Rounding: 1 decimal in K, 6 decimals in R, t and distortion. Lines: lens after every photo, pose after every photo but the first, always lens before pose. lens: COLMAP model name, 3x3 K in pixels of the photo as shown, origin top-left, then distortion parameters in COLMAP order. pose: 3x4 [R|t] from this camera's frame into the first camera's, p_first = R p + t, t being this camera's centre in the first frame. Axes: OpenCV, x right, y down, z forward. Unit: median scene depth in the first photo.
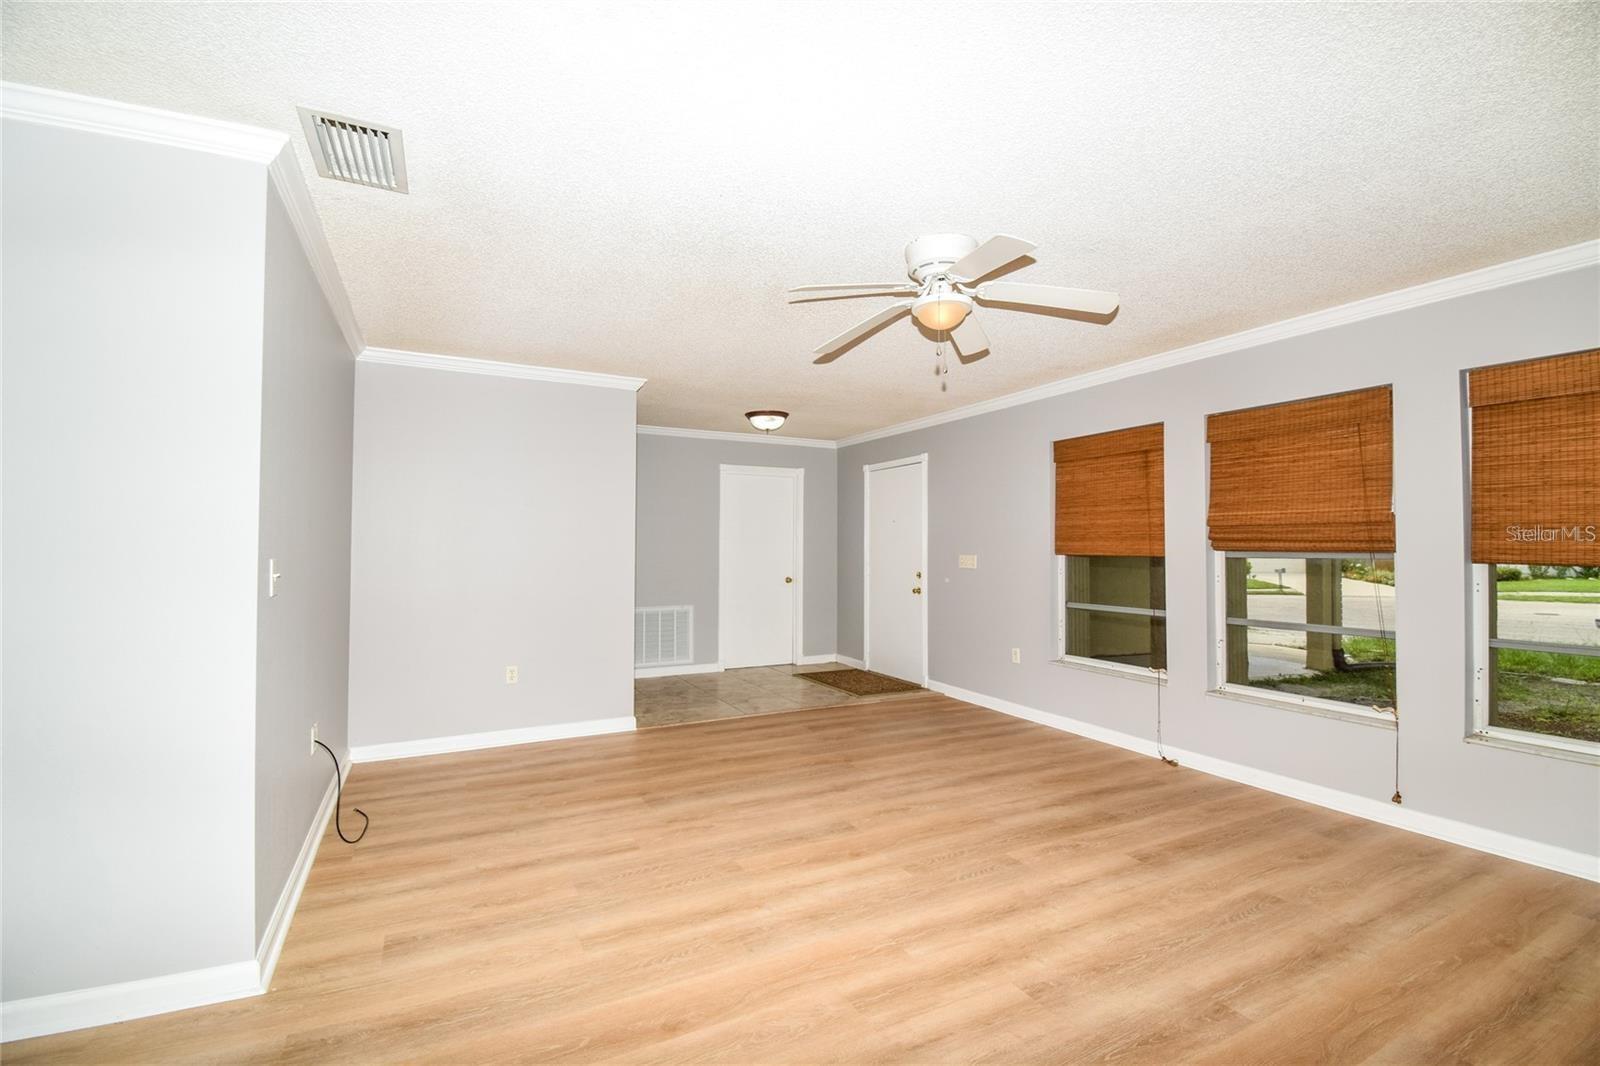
lens RADIAL K [[708.6, 0, 802.9], [0, 708.6, 530.0], [0, 0, 1]] dist [0.021022, -0.025857]
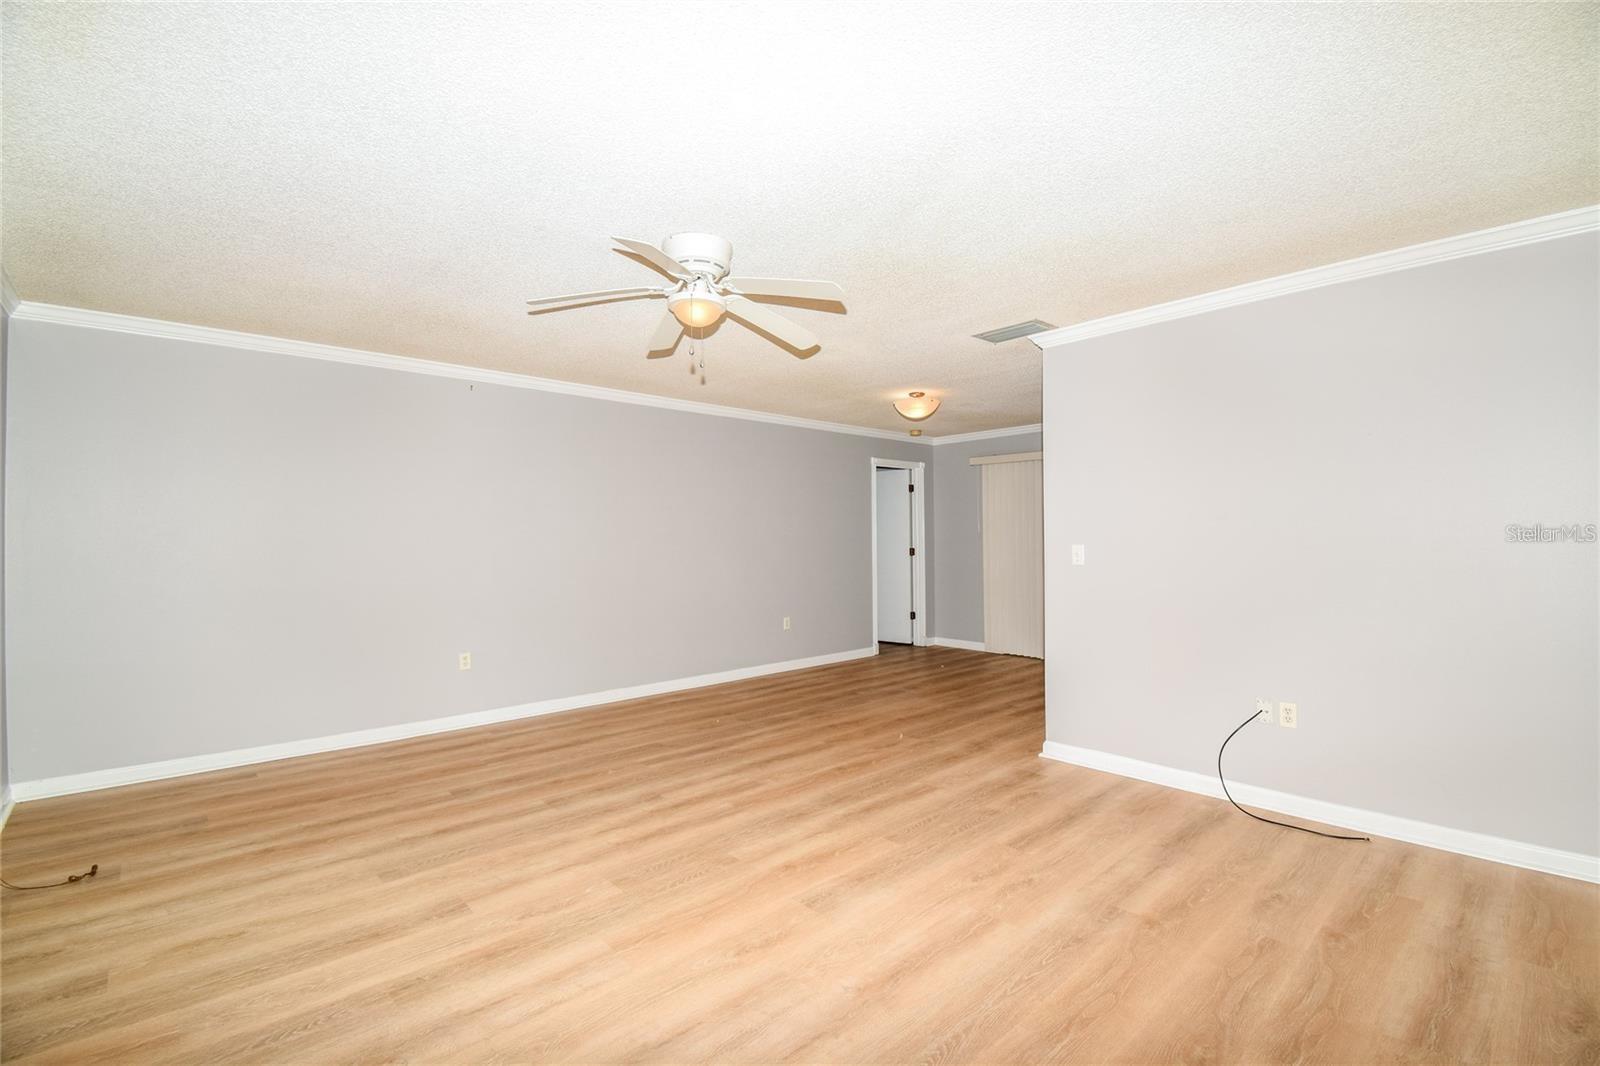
lens RADIAL K [[708.6, 0, 802.9], [0, 708.6, 530.0], [0, 0, 1]] dist [0.021022, -0.025857]
pose [[-0.964101, -0.001966, -0.265529, 0.351946], [0.008884, 0.999174, -0.039655, 0.058462], [0.265388, -0.040590, -0.963287, 2.207404]]
